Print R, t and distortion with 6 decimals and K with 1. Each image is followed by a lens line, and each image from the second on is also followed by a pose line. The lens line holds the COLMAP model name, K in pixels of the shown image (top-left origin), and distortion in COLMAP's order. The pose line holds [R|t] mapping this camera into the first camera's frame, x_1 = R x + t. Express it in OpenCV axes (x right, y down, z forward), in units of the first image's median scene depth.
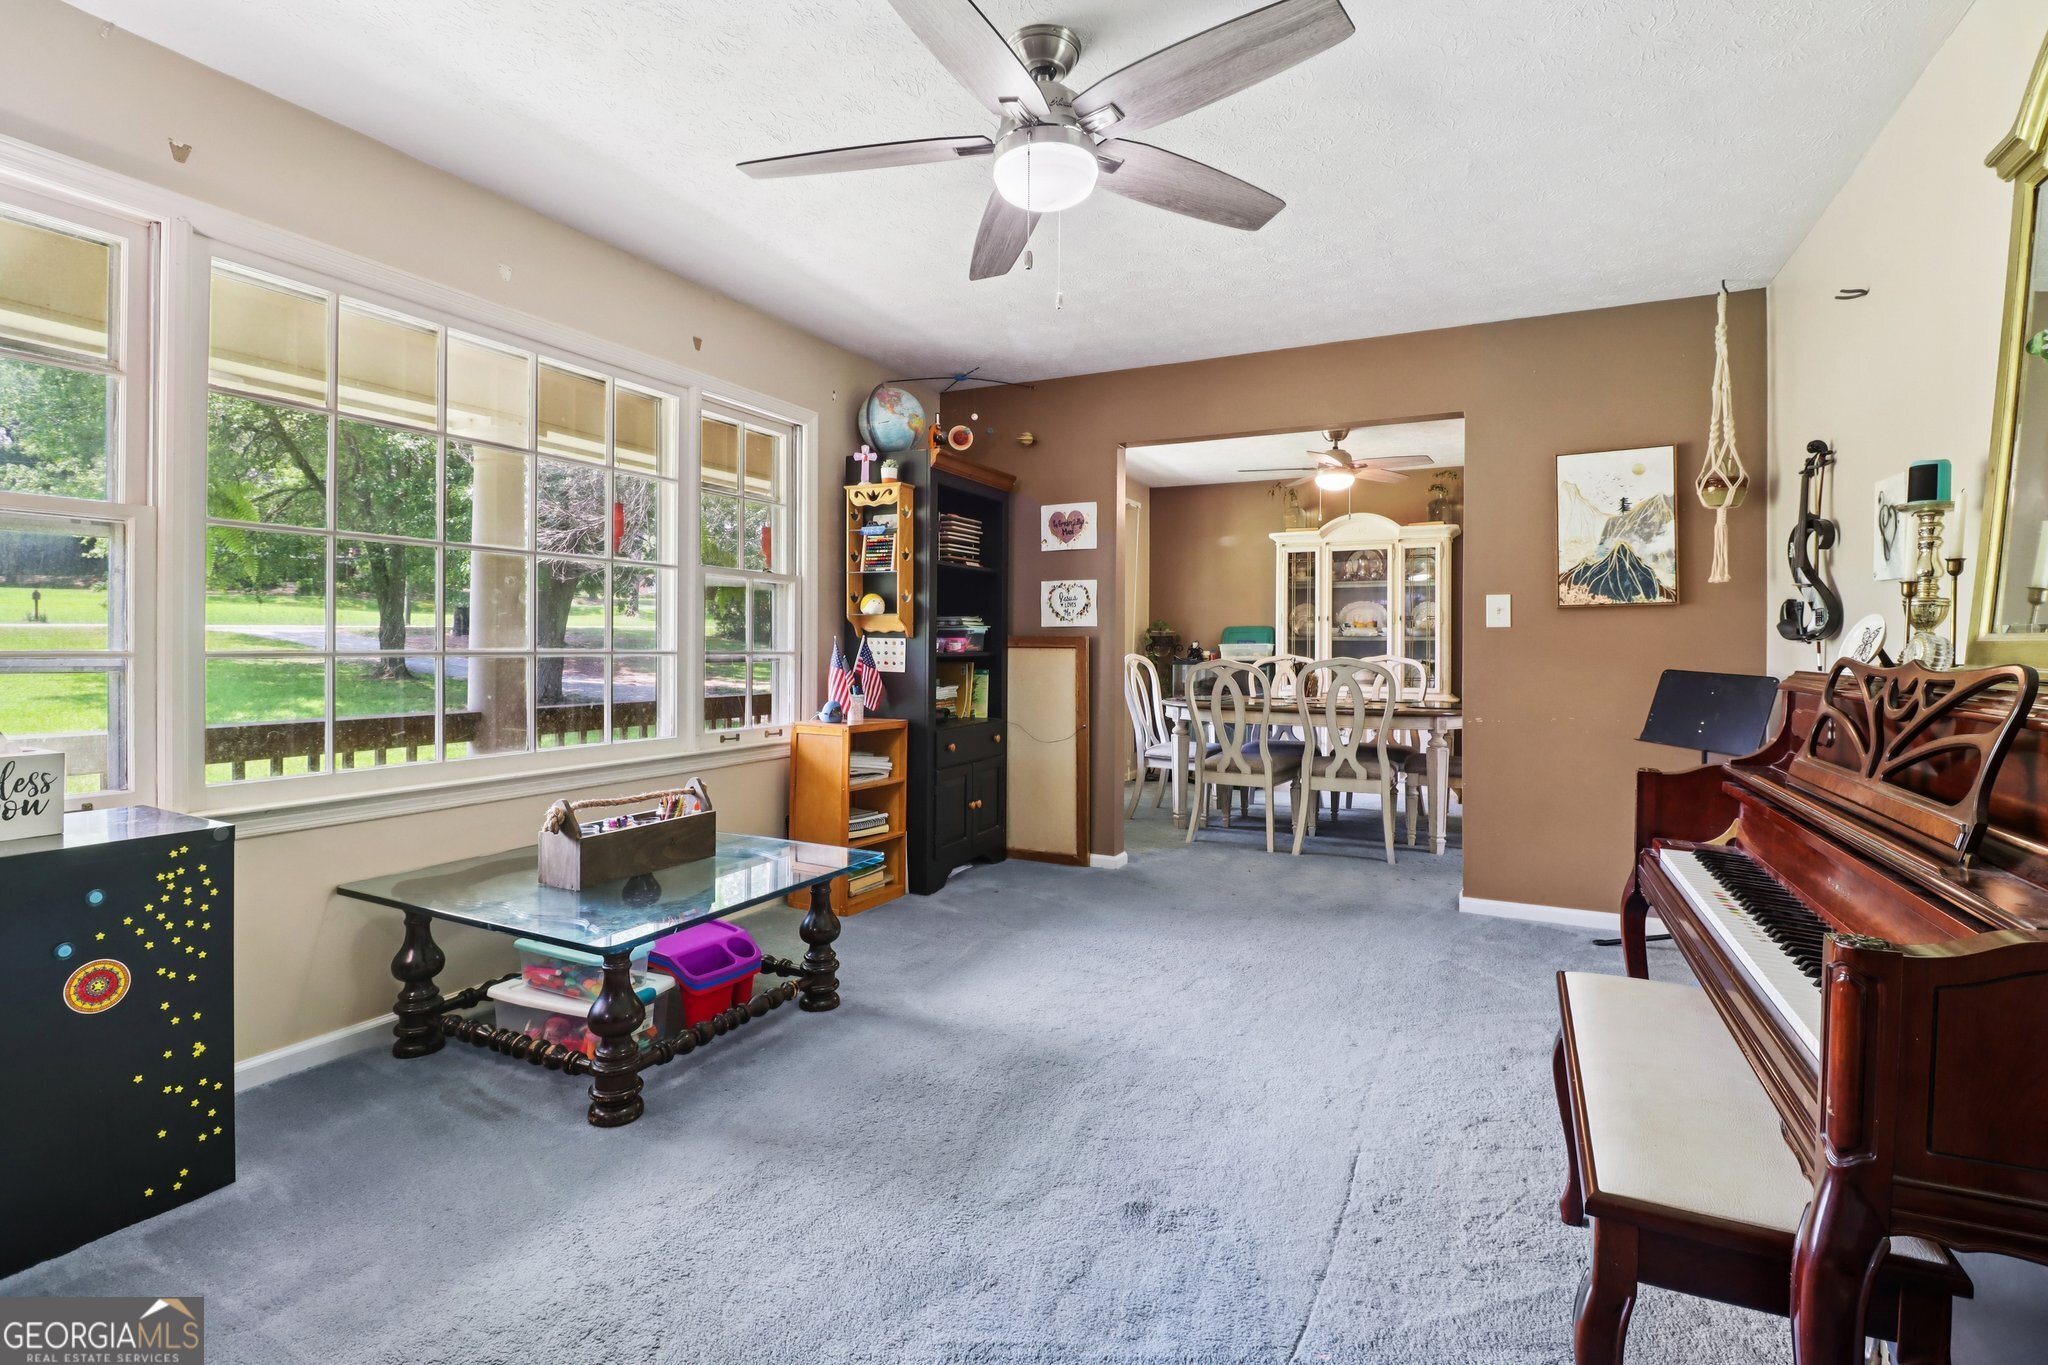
lens RADIAL K [[964.6, 0, 1061.8], [0, 964.6, 642.6], [0, 0, 1]] dist [-0.008959, -0.004974]
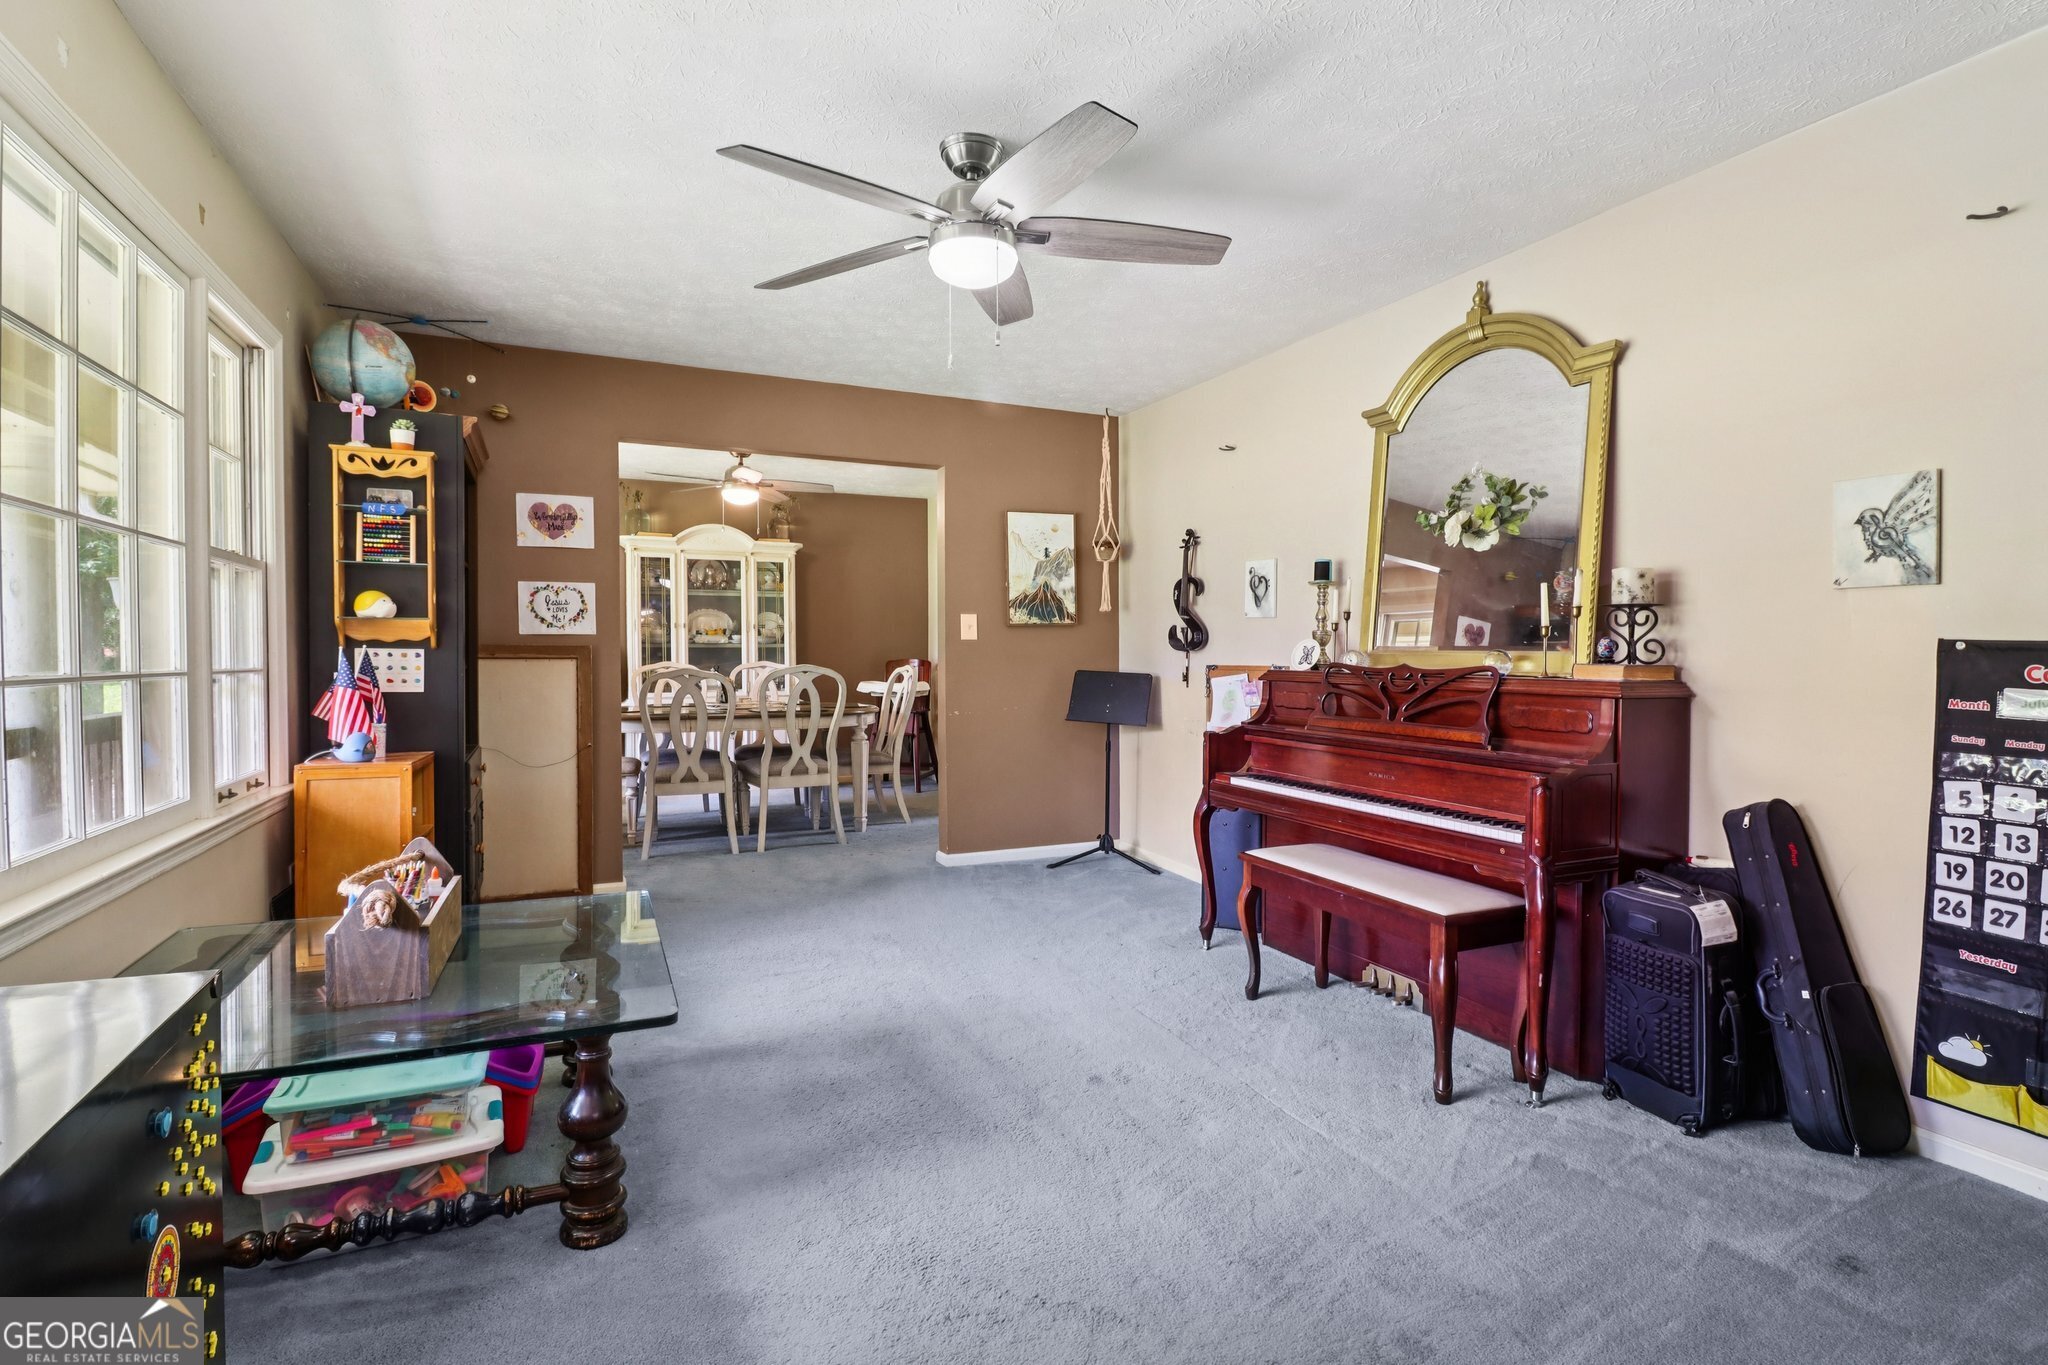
lens RADIAL K [[964.6, 0, 1085.7], [0, 964.6, 662.2], [0, 0, 1]] dist [-0.008959, -0.004974]
pose [[0.618117, -0.012331, 0.785990, -0.448057], [-0.001903, 0.999851, 0.017183, -0.008280], [-0.786084, -0.012116, 0.618001, 0.085212]]
